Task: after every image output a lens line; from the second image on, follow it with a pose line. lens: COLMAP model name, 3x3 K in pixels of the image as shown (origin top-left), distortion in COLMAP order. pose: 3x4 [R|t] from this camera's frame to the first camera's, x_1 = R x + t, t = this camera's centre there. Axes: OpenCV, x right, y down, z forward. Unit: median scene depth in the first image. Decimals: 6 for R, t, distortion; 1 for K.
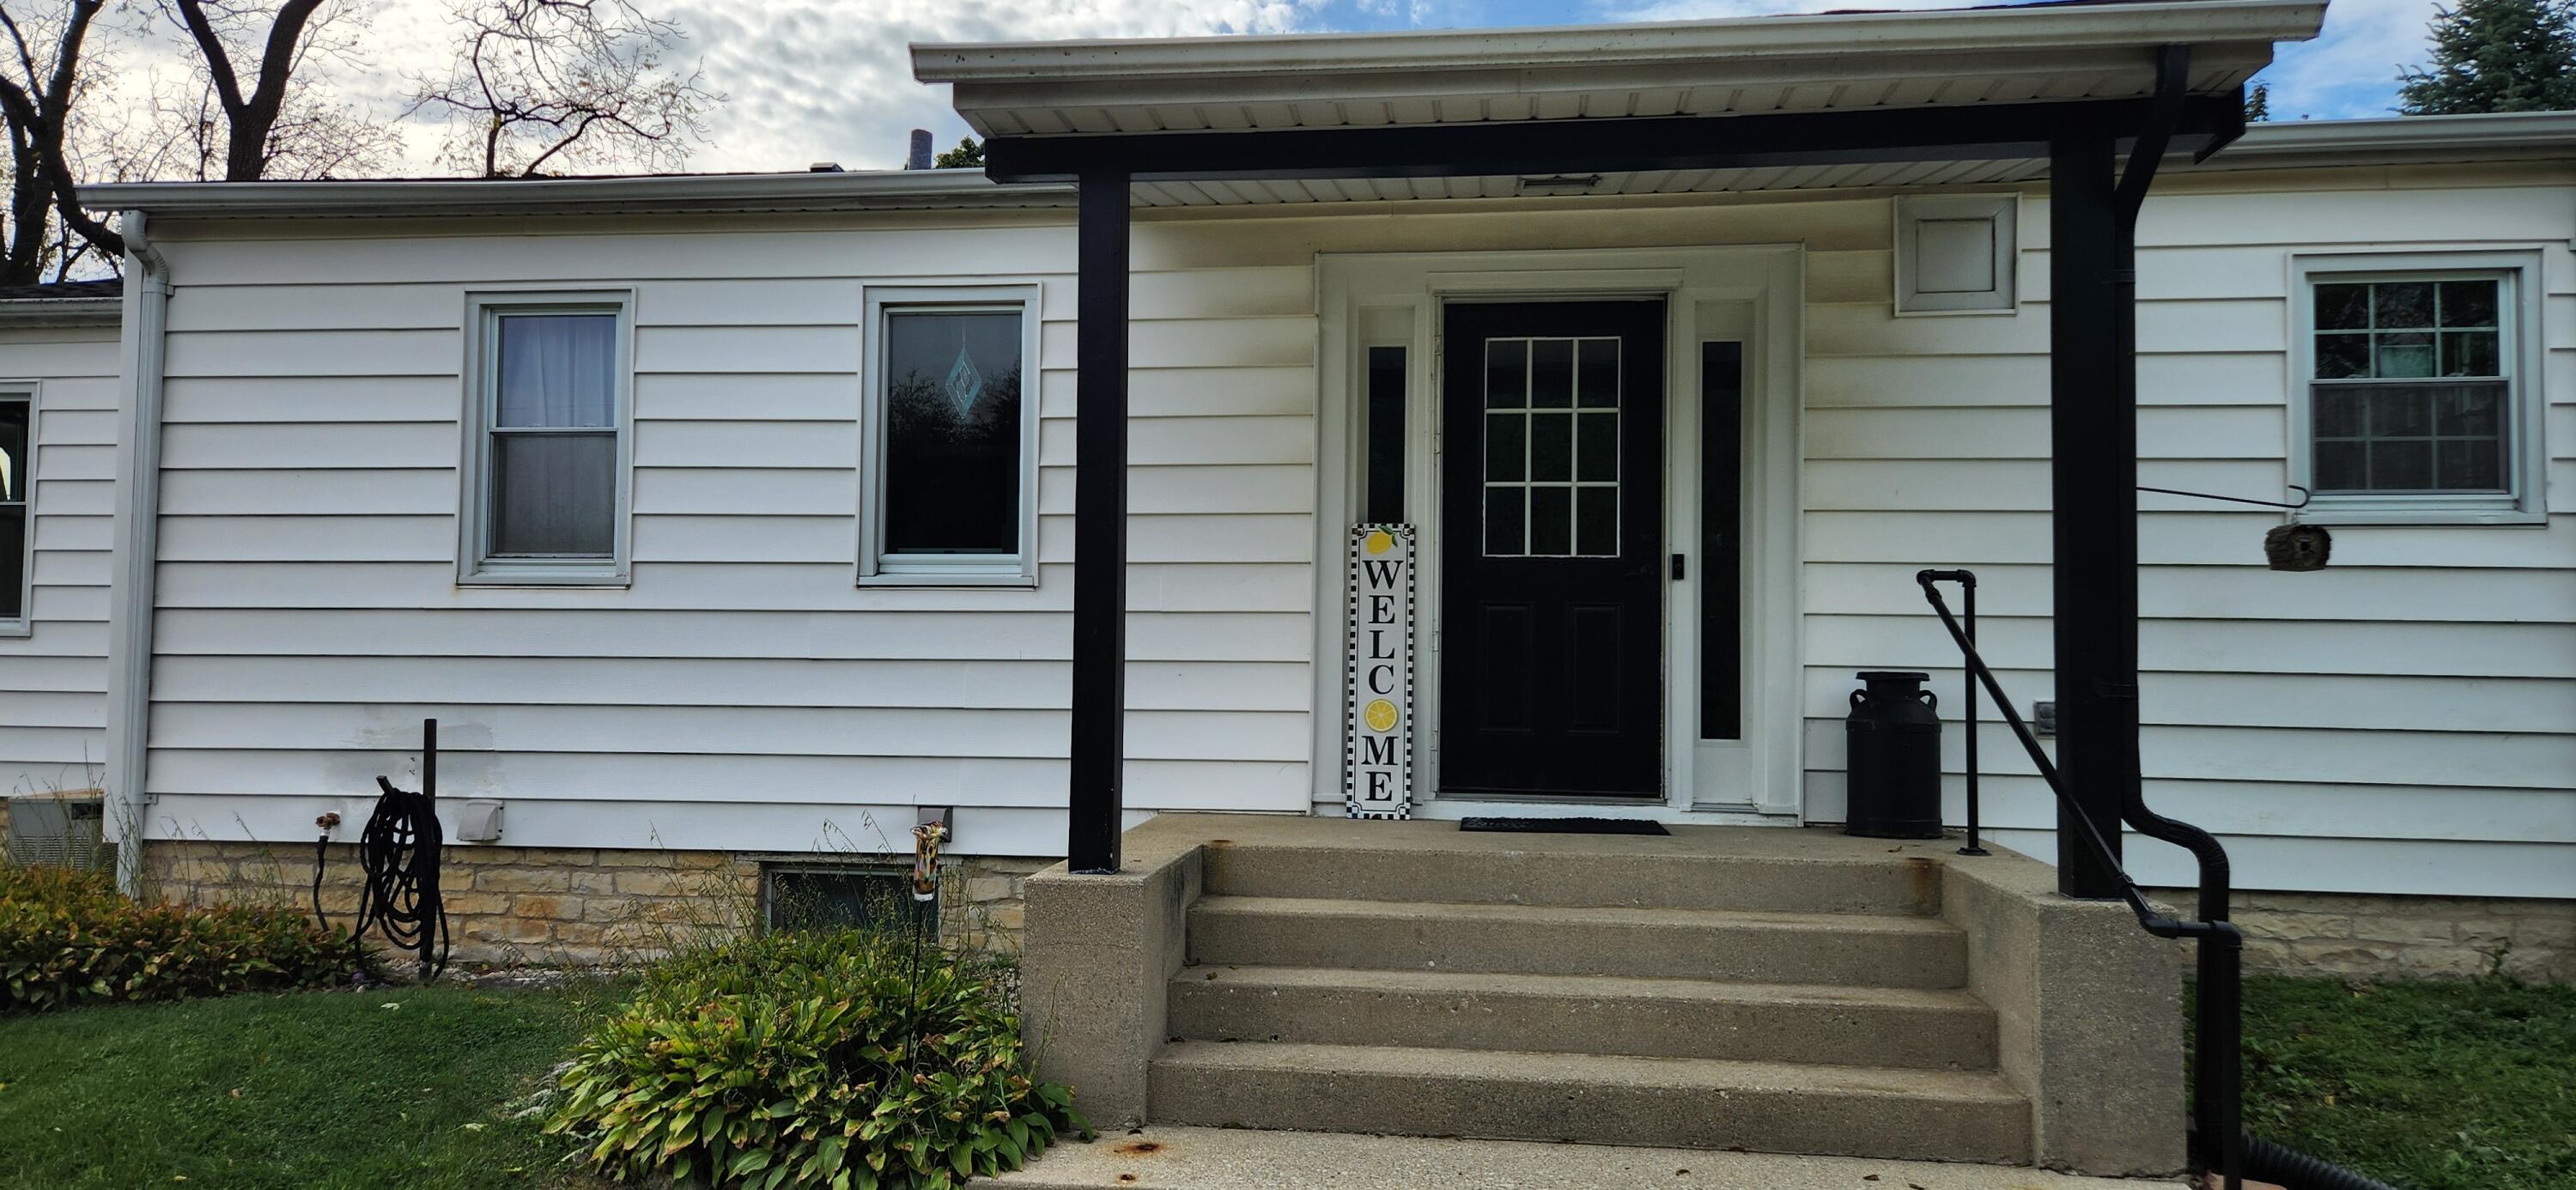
lens RADIAL K [[1747.8, 0, 1271.9], [0, 1747.8, 602.3], [0, 0, 1]] dist [0.073232, -0.047938]
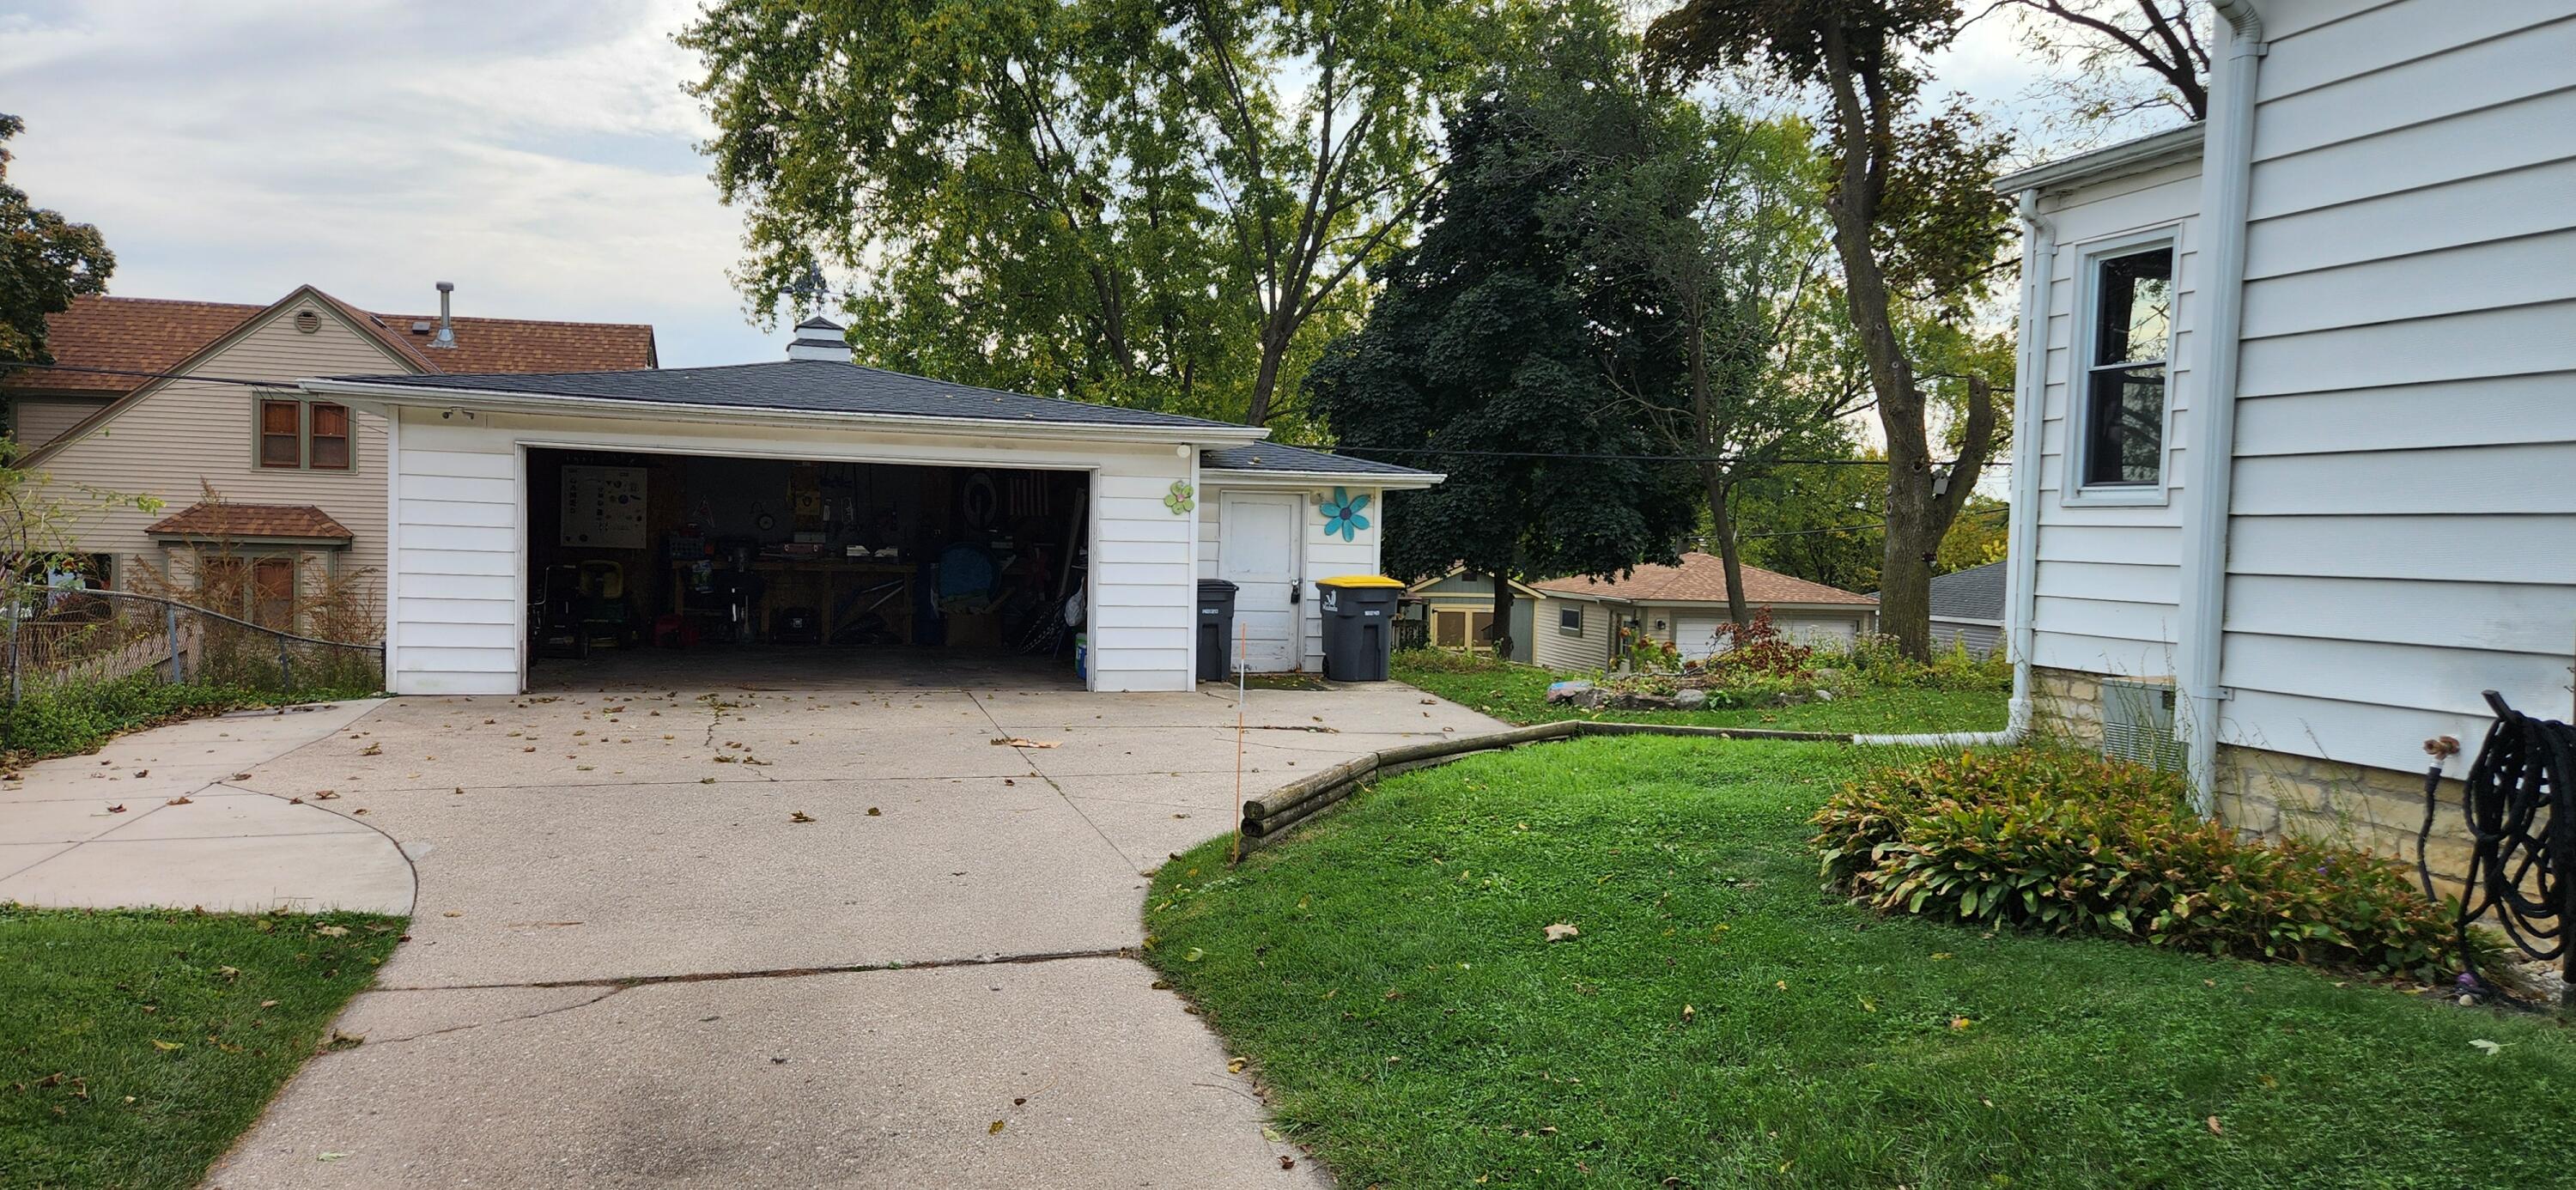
lens RADIAL K [[1747.8, 0, 1271.9], [0, 1747.8, 602.3], [0, 0, 1]] dist [0.073232, -0.047938]
pose [[0.415019, 0.039886, -0.908938, -0.085277], [0.014456, 0.998623, 0.050422, 0.024560], [0.909698, -0.034066, 0.413871, 0.306348]]
